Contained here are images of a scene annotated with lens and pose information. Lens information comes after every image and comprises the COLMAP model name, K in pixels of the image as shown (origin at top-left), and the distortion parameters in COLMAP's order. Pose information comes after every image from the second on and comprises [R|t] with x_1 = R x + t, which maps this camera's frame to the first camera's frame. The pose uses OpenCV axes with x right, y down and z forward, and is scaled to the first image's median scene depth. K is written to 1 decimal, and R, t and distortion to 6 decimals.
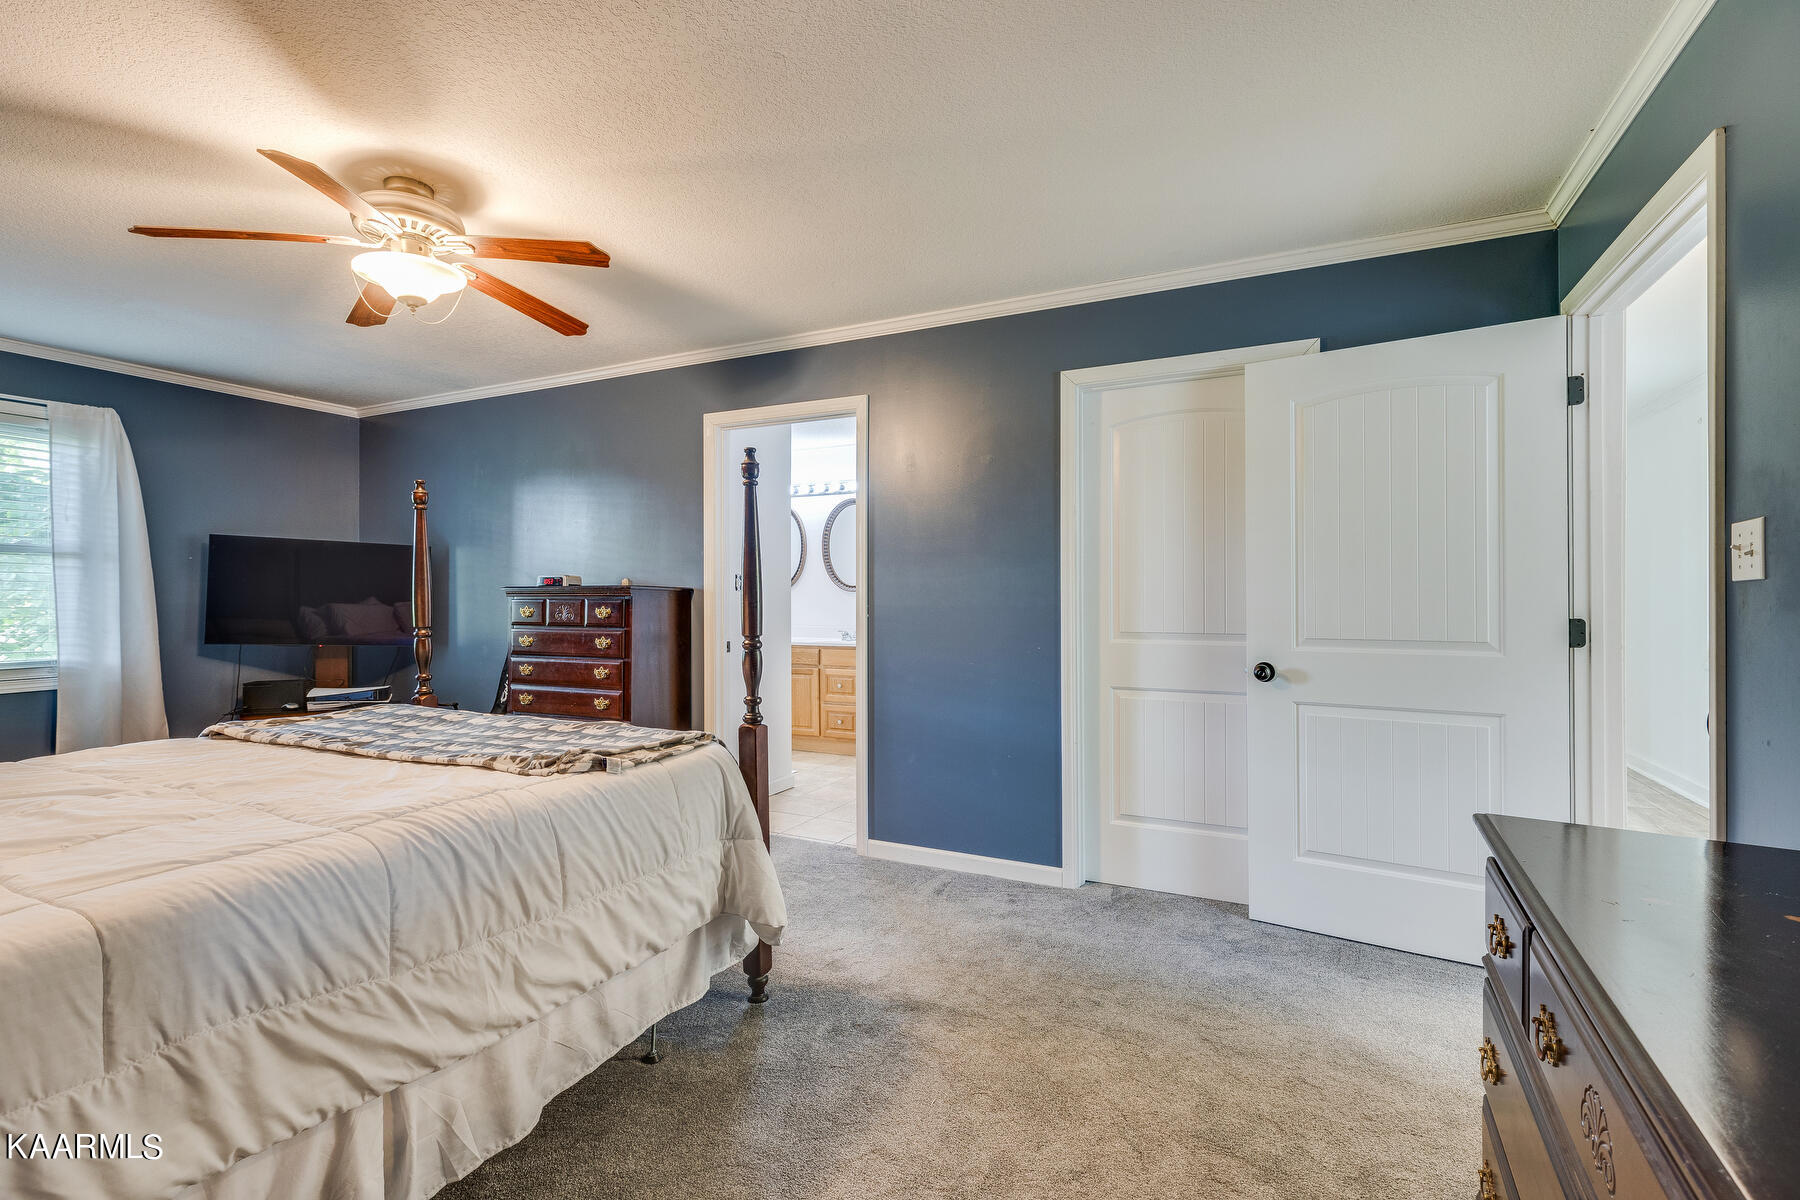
lens RADIAL K [[802.3, 0, 900.0], [0, 802.3, 600.0], [0, 0, 1]] dist [0.001600, -0.000123]
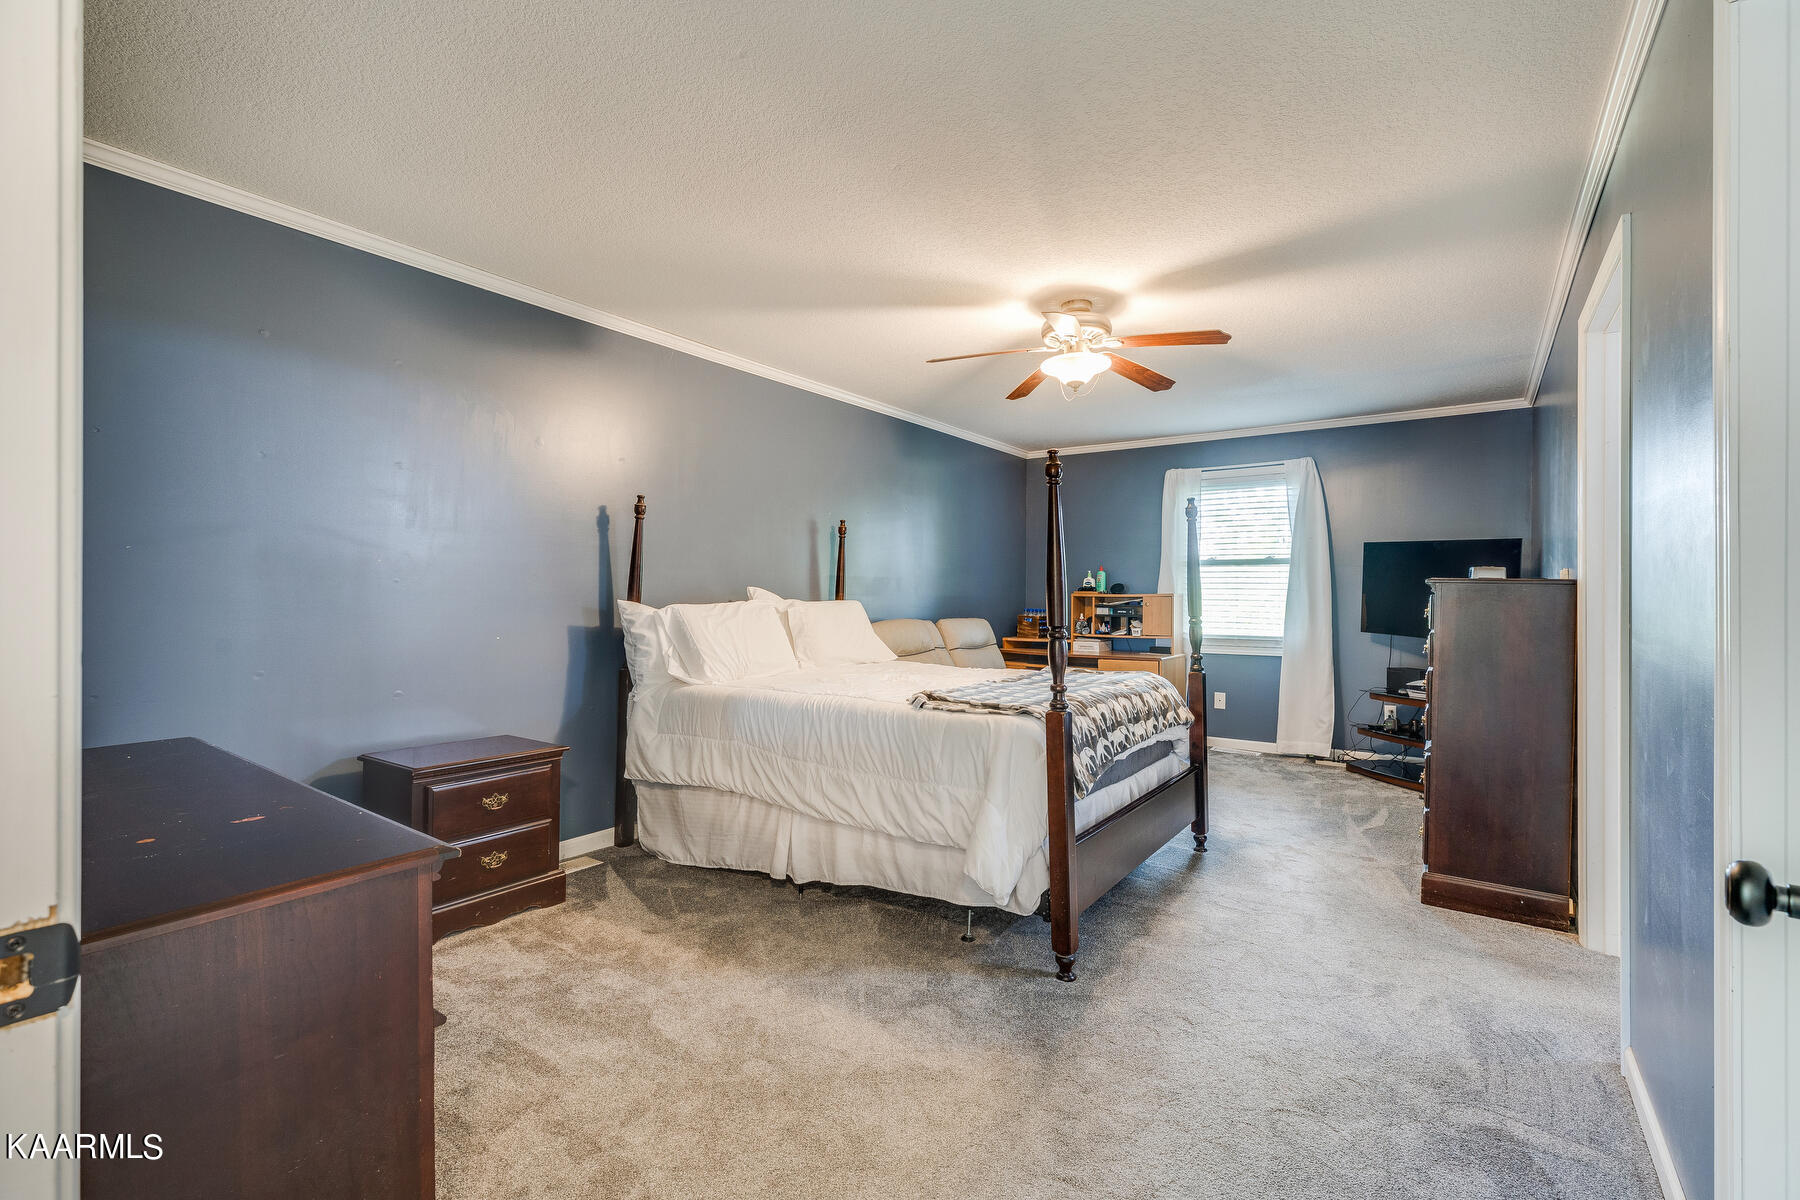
lens RADIAL K [[802.3, 0, 900.0], [0, 802.3, 600.0], [0, 0, 1]] dist [0.001600, -0.000123]
pose [[-0.142720, 0.005051, -0.989750, 0.883377], [-0.000628, 0.999986, 0.005194, 0.002669], [0.989763, 0.001362, -0.142714, 0.929625]]
